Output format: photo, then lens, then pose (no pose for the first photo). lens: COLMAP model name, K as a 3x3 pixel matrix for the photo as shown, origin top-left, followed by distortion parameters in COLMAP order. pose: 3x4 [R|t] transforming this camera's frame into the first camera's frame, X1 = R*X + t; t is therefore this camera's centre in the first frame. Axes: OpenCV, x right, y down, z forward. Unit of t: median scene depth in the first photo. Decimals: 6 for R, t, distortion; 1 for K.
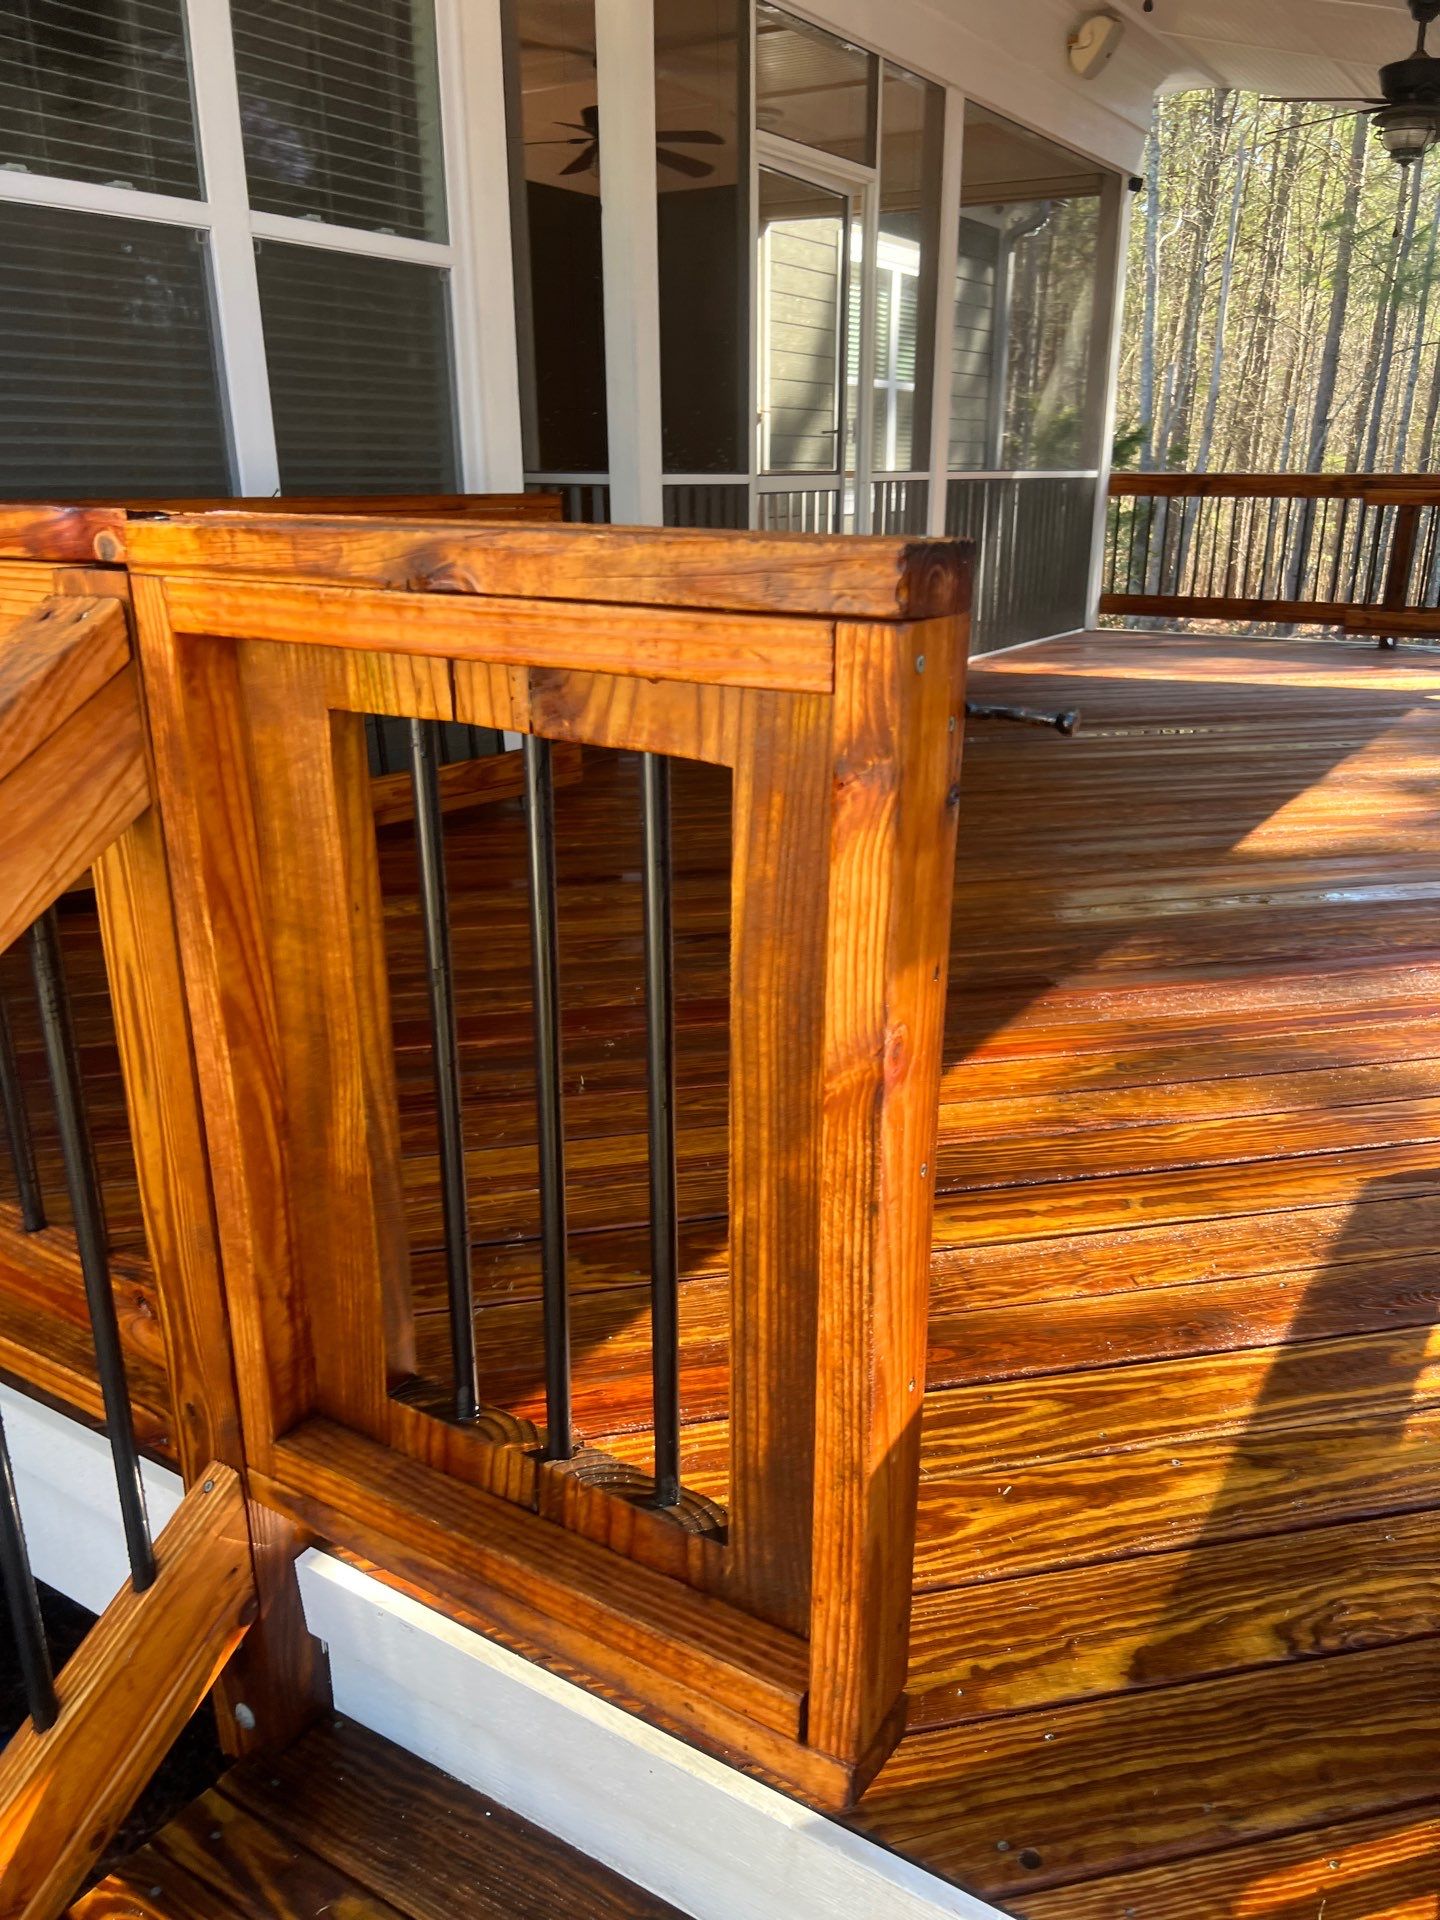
lens RADIAL K [[1494.0, 0, 728.3], [0, 1494.0, 993.5], [0, 0, 1]] dist [0.015634, -0.029645]
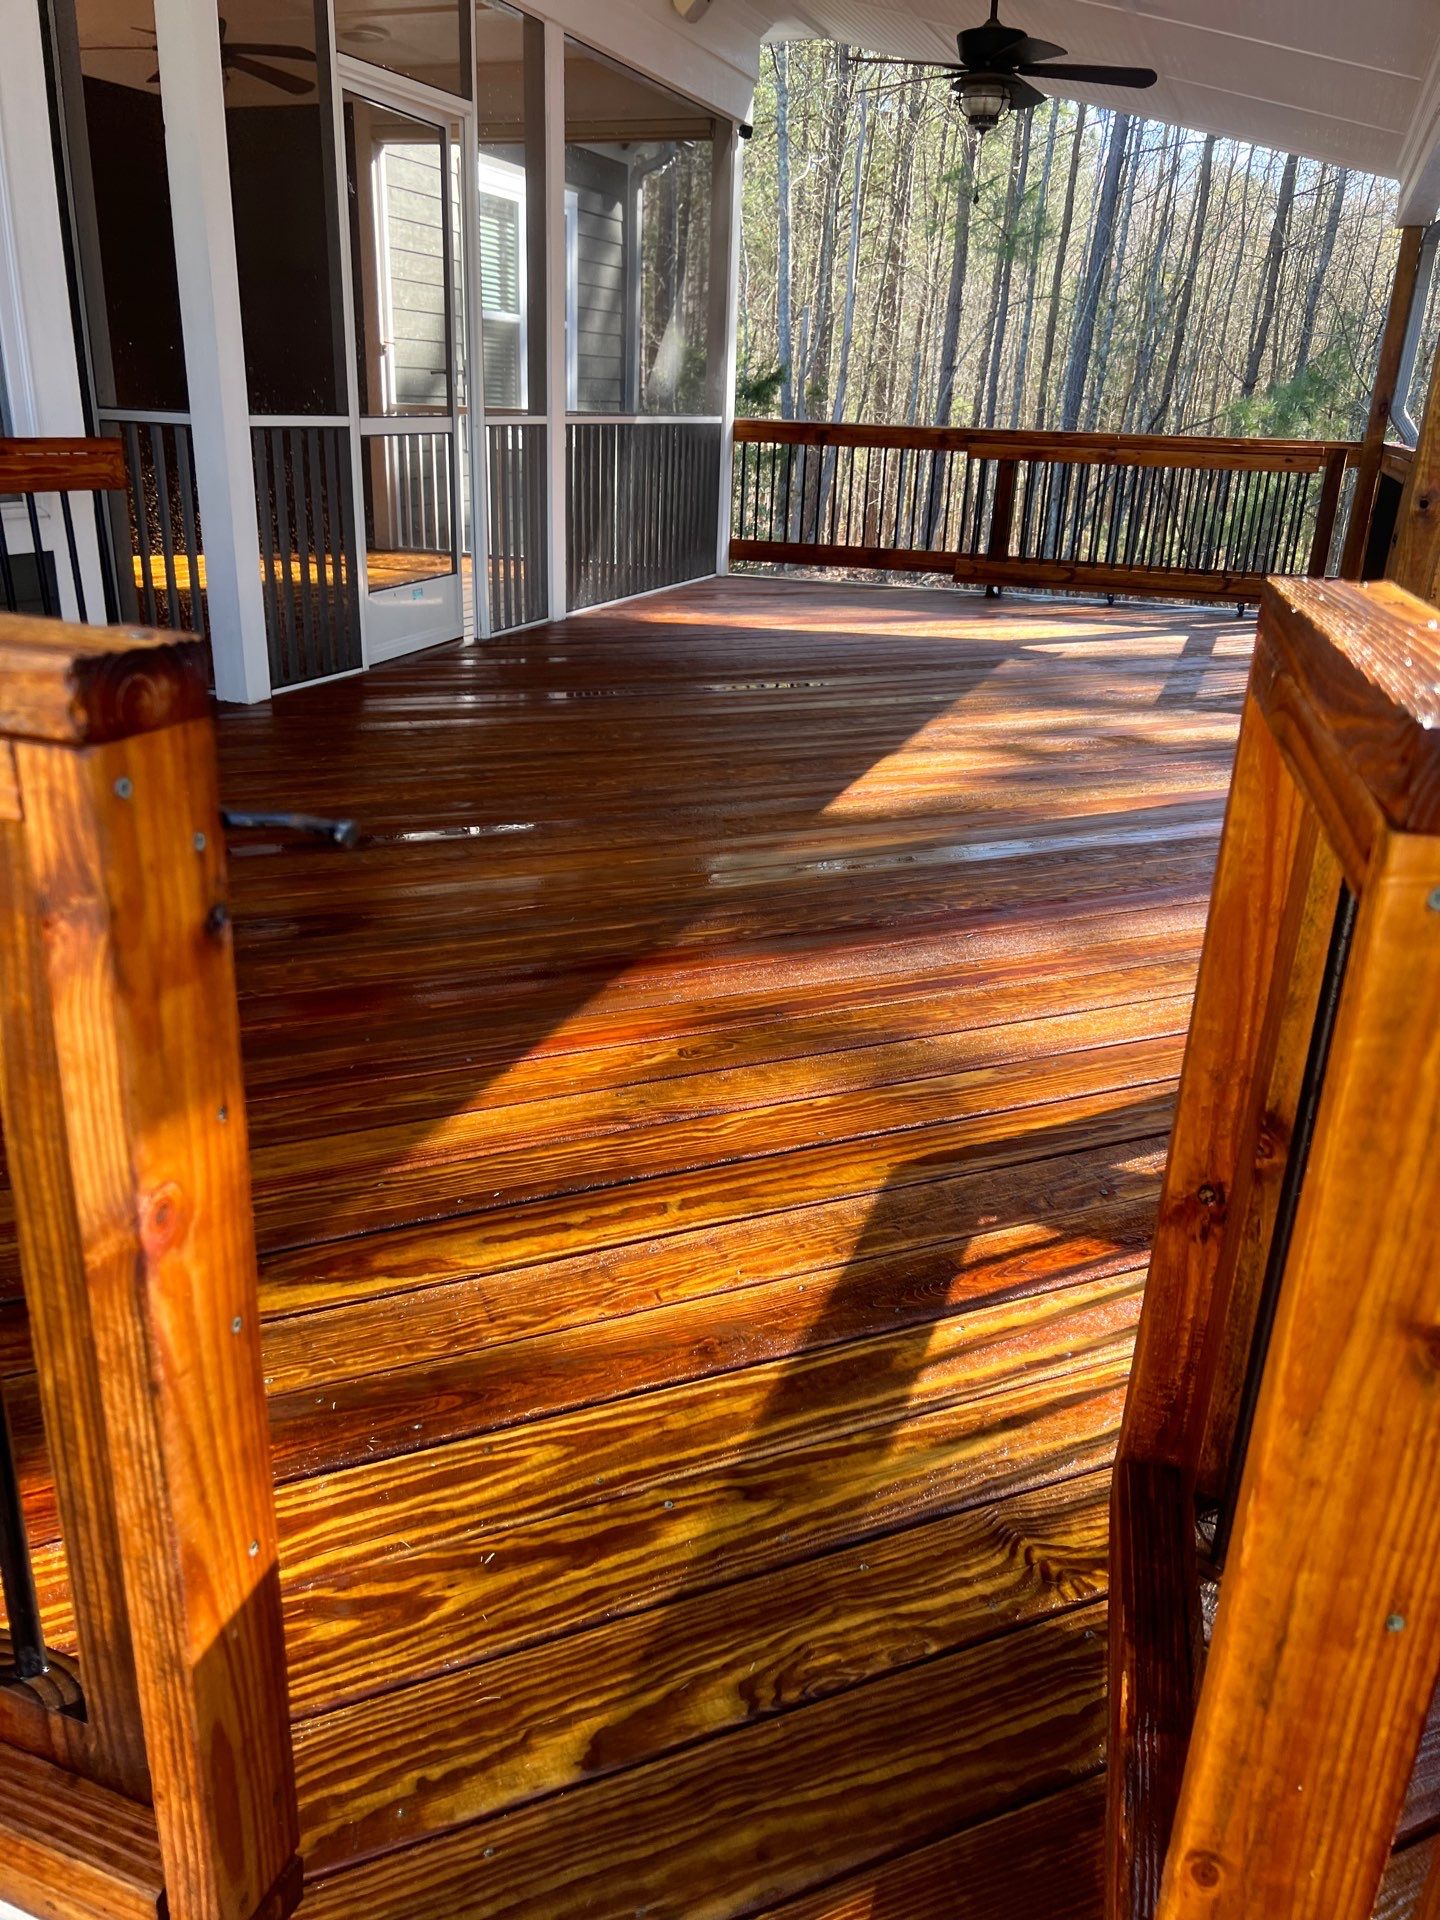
lens RADIAL K [[1476.1, 0, 709.3], [0, 1476.1, 968.5], [0, 0, 1]] dist [0.042052, -0.074910]
pose [[0.979275, -0.043913, 0.197717, 0.136930], [0.037852, 0.998693, 0.034331, -0.064520], [-0.198966, -0.026136, 0.979658, 0.047176]]
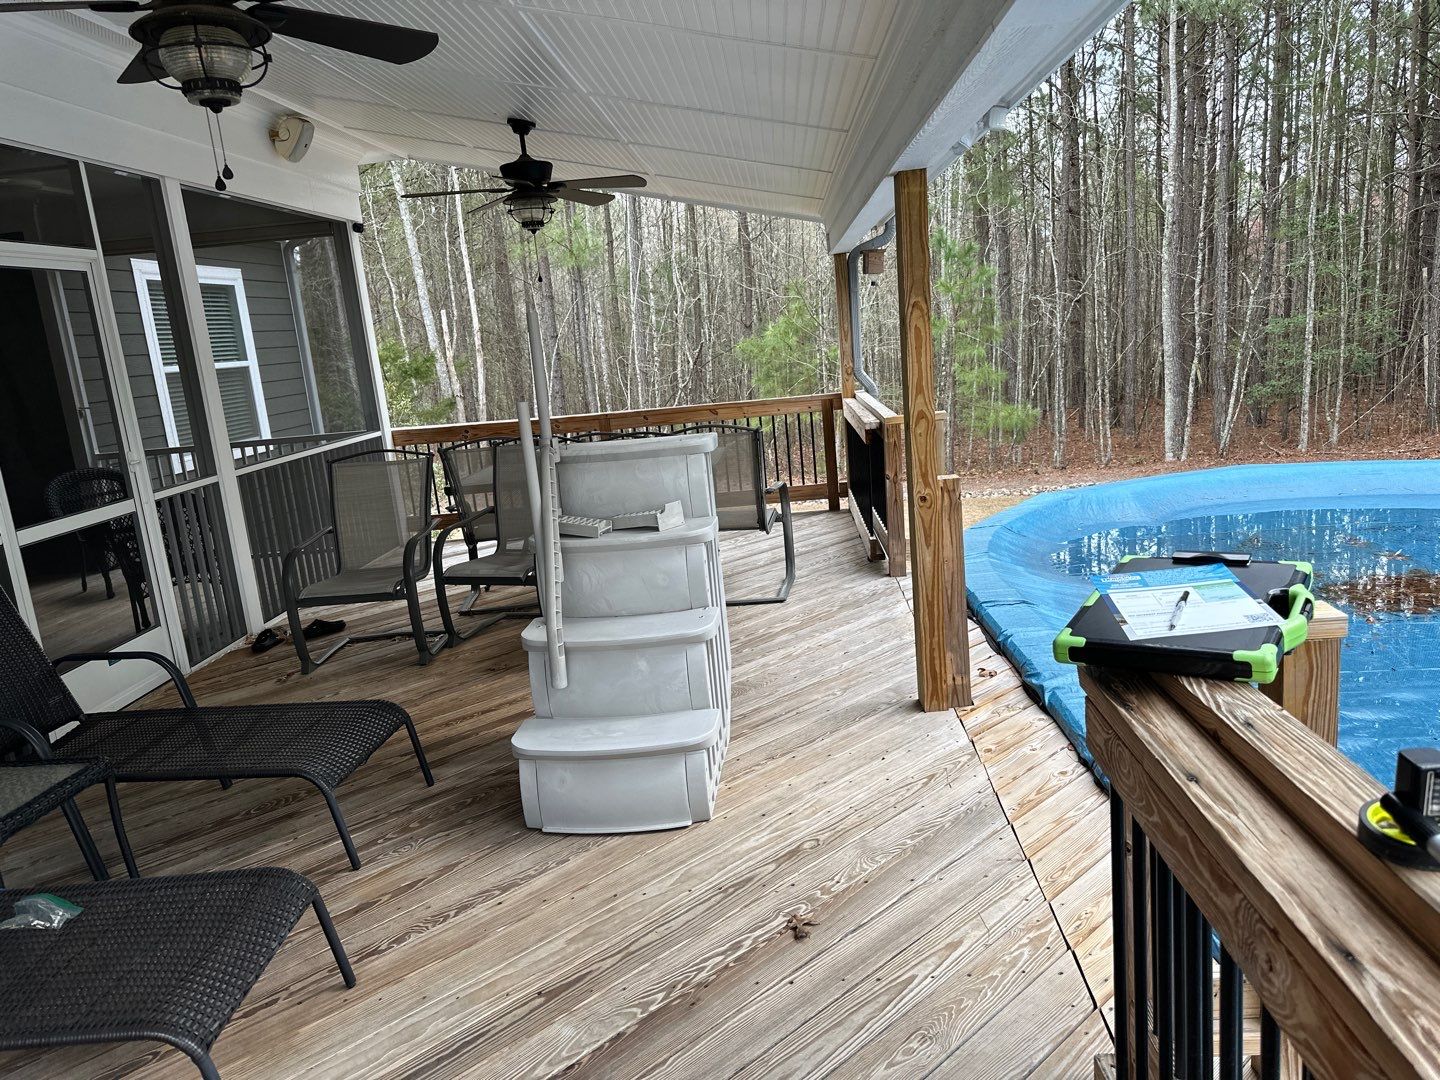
lens RADIAL K [[1038.5, 0, 727.3], [0, 1038.5, 540.6], [0, 0, 1]] dist [0.002803, -0.000917]
pose [[0.867089, -0.180979, 0.464115, 0.432625], [0.251068, 0.963456, -0.093367, -0.565885], [-0.430257, 0.197483, 0.880840, 0.538378]]
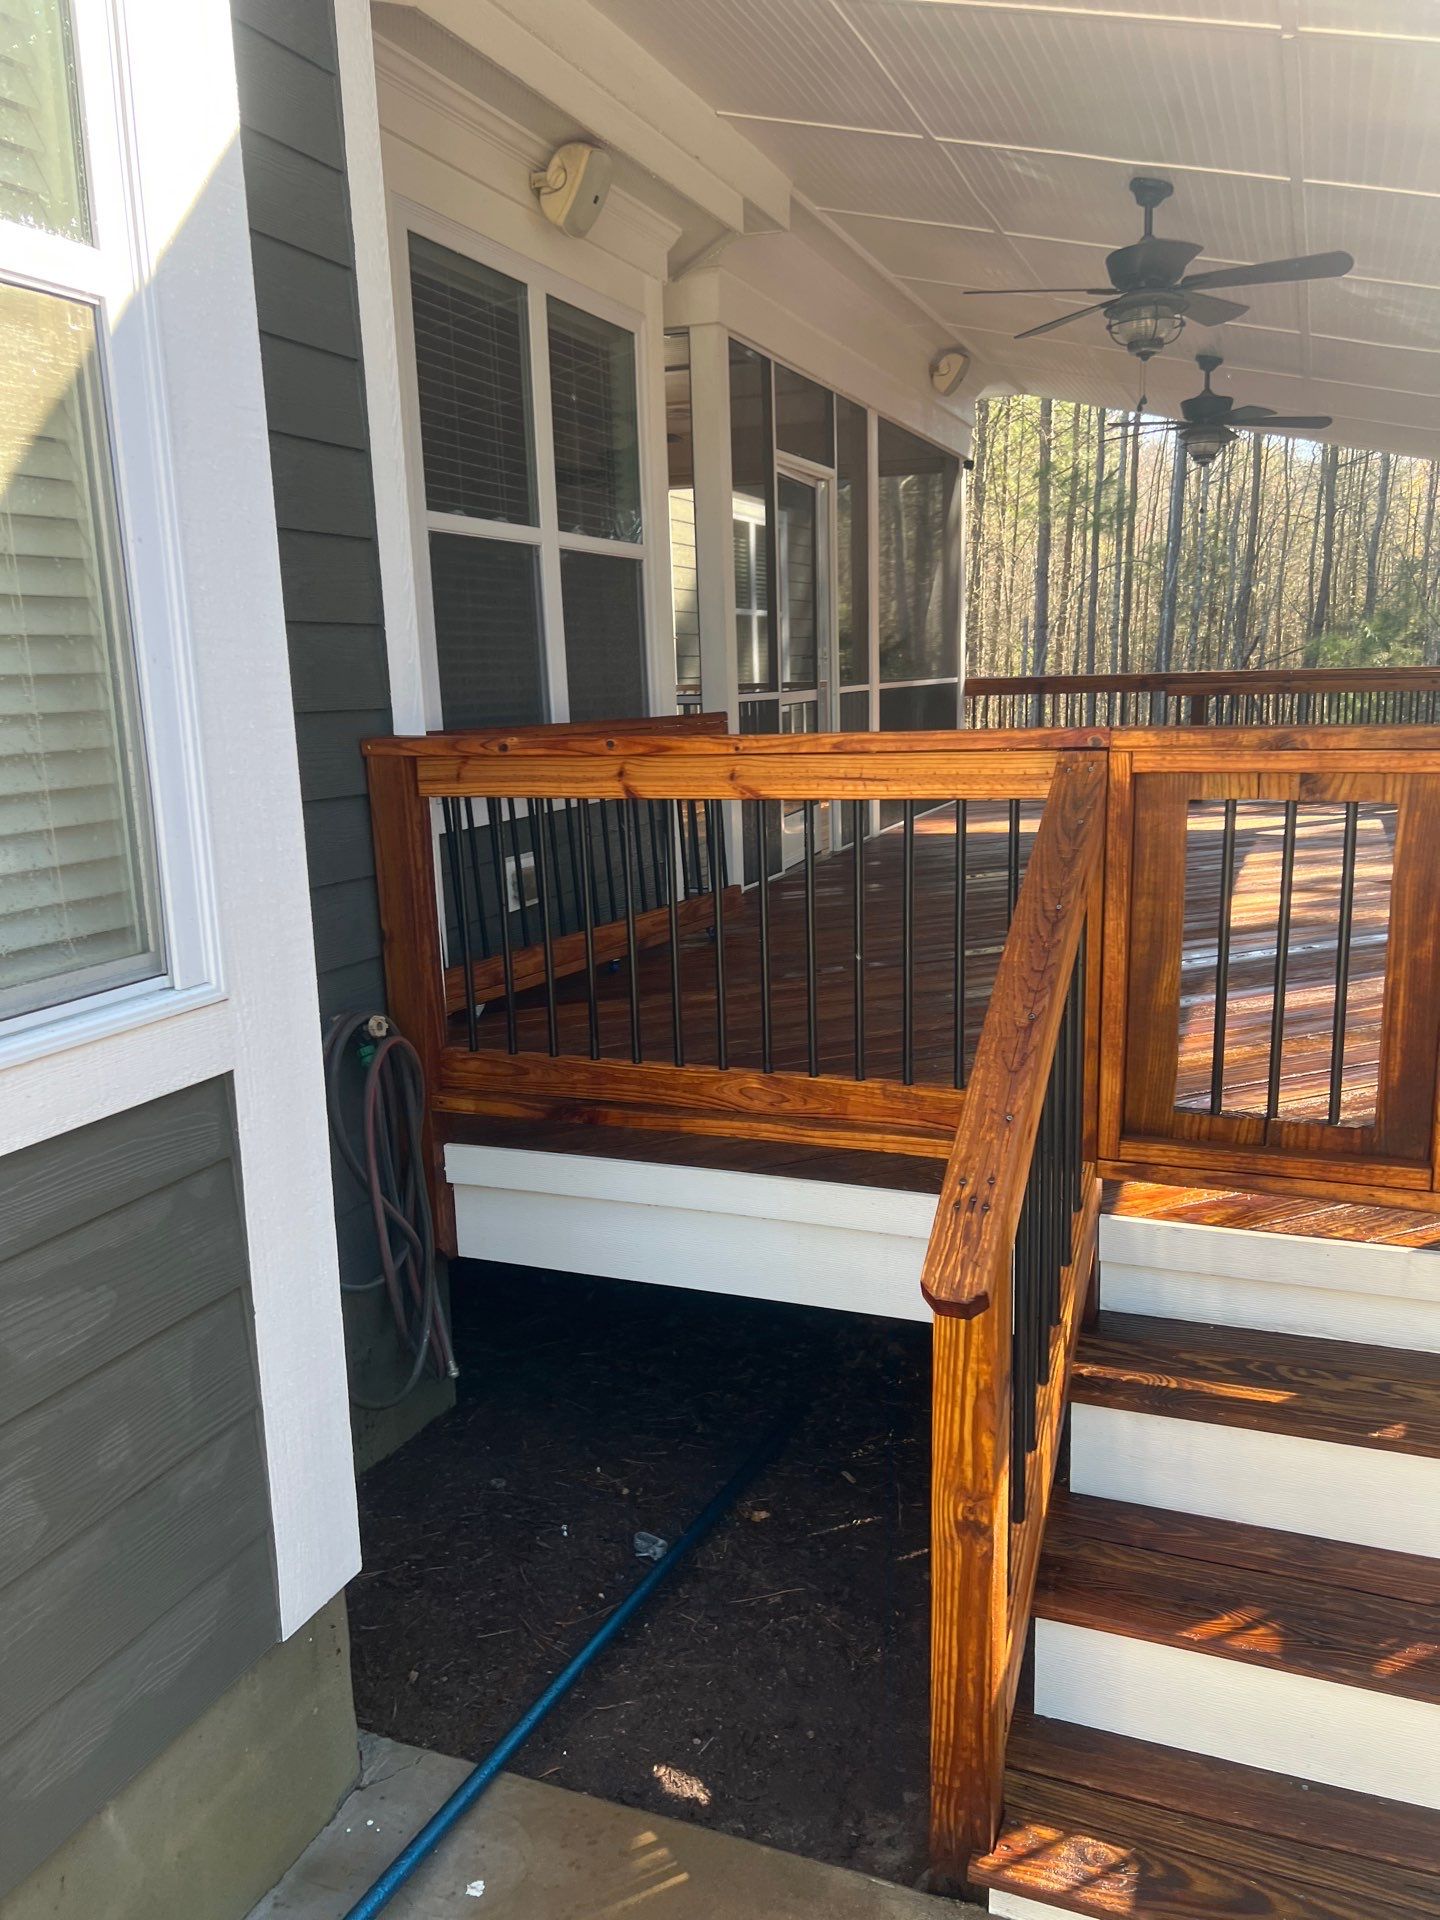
lens RADIAL K [[1494.3, 0, 726.9], [0, 1494.3, 959.8], [0, 0, 1]] dist [0.044335, -0.053144]
pose [[0.981183, -0.064617, 0.181946, -1.076946], [0.090909, 0.985957, -0.140087, 0.255050], [-0.170339, 0.153992, 0.973279, -0.912502]]
